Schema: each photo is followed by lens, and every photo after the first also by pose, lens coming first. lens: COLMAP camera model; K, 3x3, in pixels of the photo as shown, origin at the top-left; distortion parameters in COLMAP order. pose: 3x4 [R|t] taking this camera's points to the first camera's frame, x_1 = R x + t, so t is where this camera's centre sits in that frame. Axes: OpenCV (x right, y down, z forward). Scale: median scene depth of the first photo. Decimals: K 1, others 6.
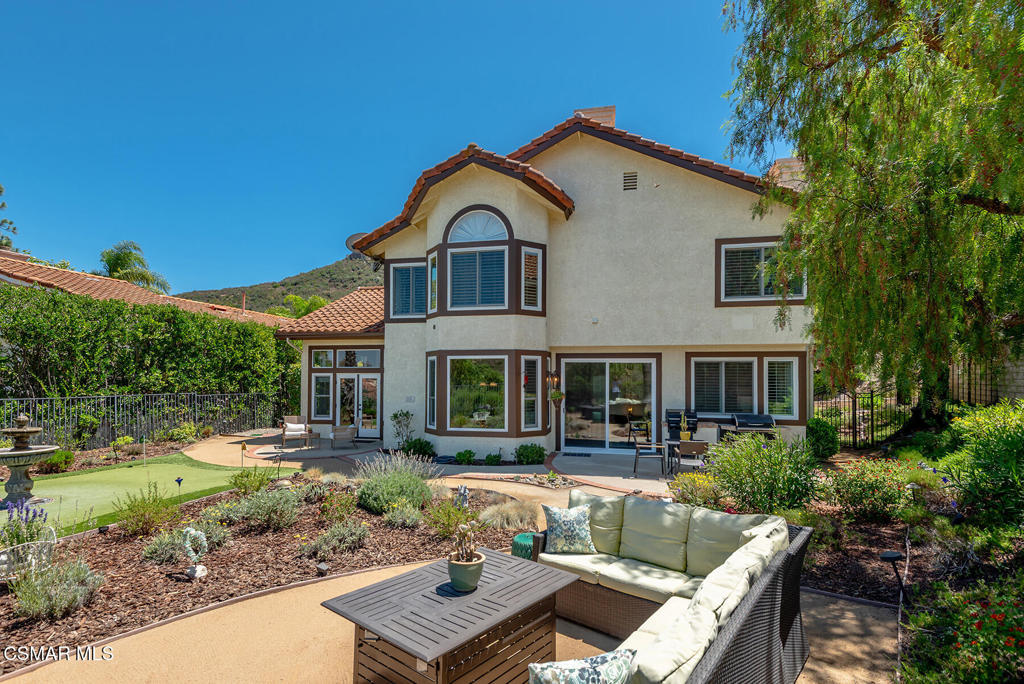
lens RADIAL K [[467.9, 0, 514.9], [0, 467.9, 342.6], [0, 0, 1]] dist [0.022694, -0.005596]
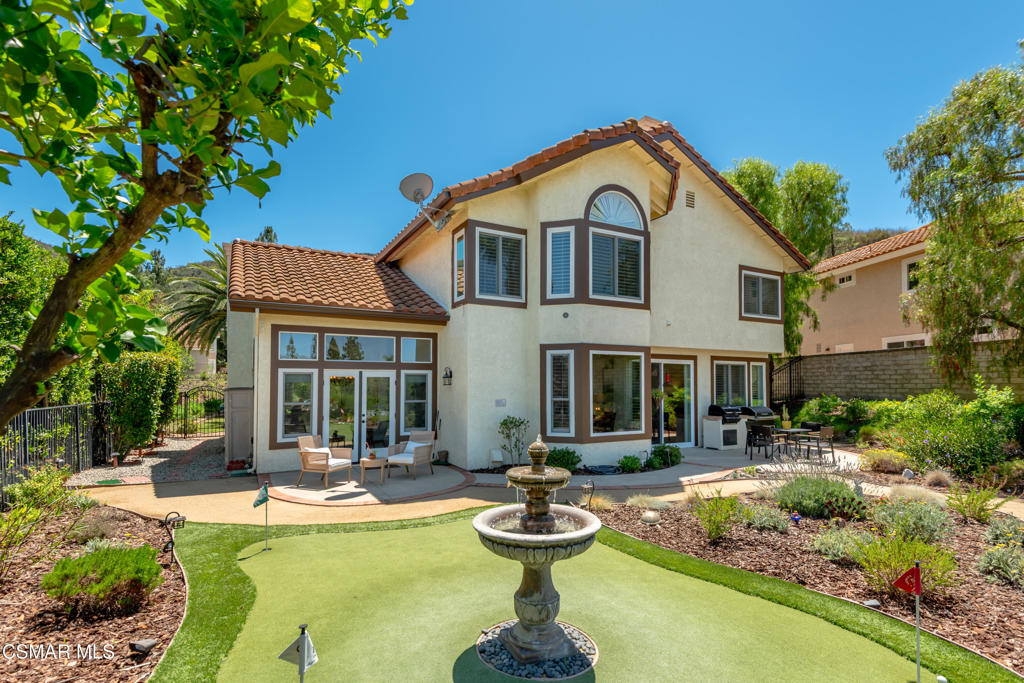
lens RADIAL K [[467.9, 0, 513.4], [0, 467.9, 342.5], [0, 0, 1]] dist [0.022694, -0.005596]
pose [[0.769870, 0.053661, 0.635940, -0.769606], [-0.047200, 0.998517, -0.027115, 0.042480], [-0.636453, -0.009141, 0.771262, 0.408109]]
